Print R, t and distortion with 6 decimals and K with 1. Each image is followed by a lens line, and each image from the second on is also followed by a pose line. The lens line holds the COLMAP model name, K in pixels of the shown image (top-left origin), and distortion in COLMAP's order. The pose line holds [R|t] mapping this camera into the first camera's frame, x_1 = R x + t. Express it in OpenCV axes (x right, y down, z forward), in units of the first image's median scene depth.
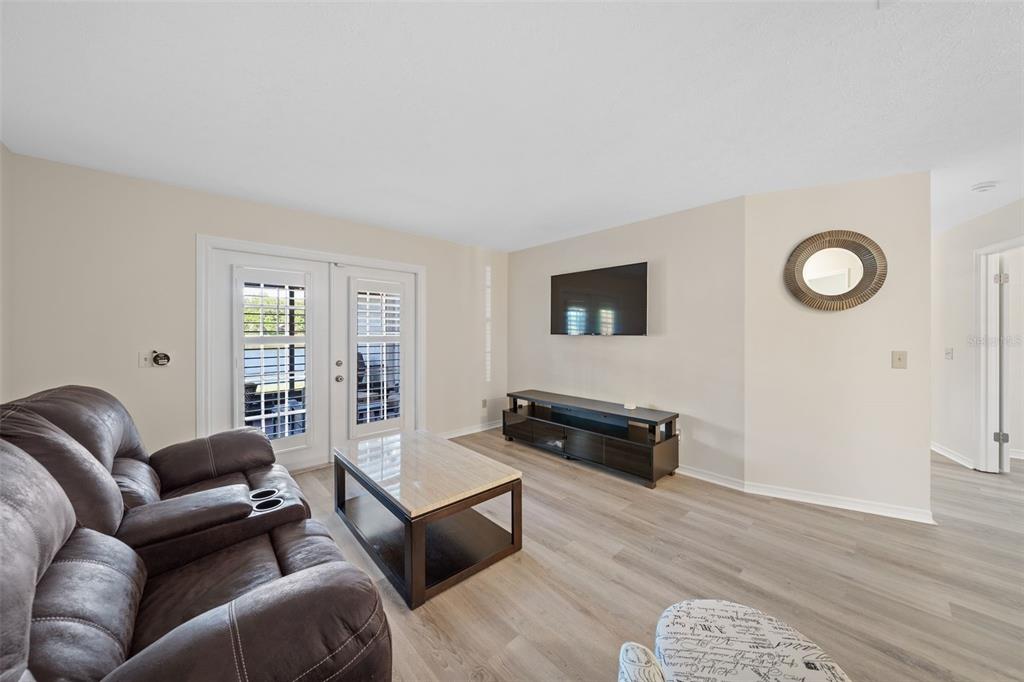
lens RADIAL K [[354.3, 0, 517.6], [0, 354.3, 332.9], [0, 0, 1]] dist [-0.002222, -0.000014]
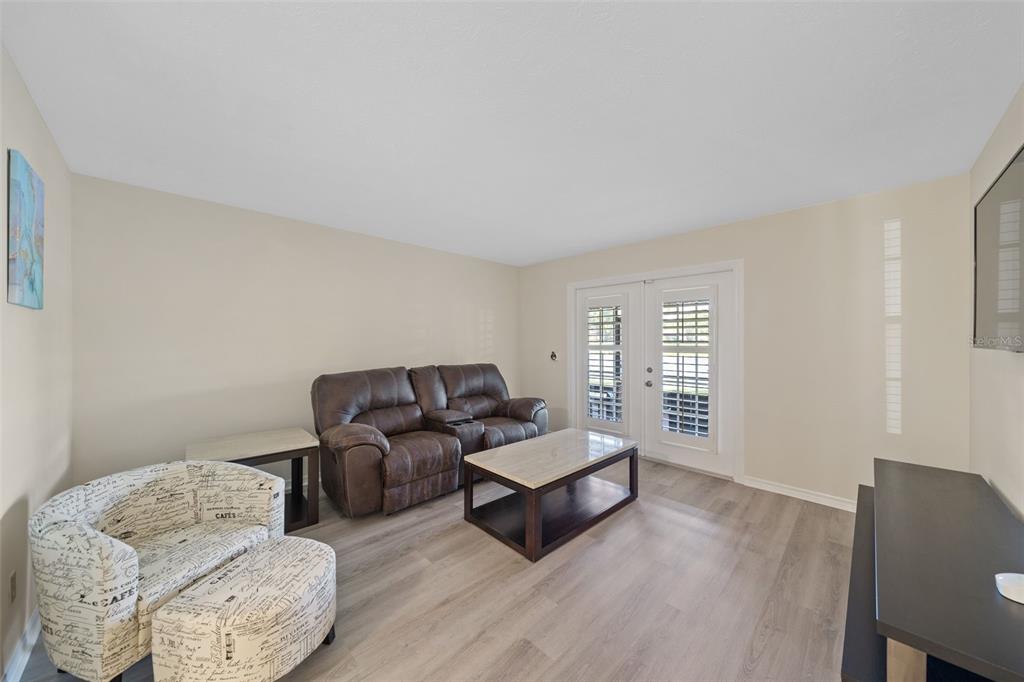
lens RADIAL K [[352.1, 0, 516.0], [0, 352.1, 341.9], [0, 0, 1]] dist [-0.006181, -0.000140]
pose [[0.025074, -0.000219, -0.999686, 0.738305], [-0.003084, 0.999995, -0.000296, -0.001130], [0.999681, 0.003090, 0.025074, 0.694278]]
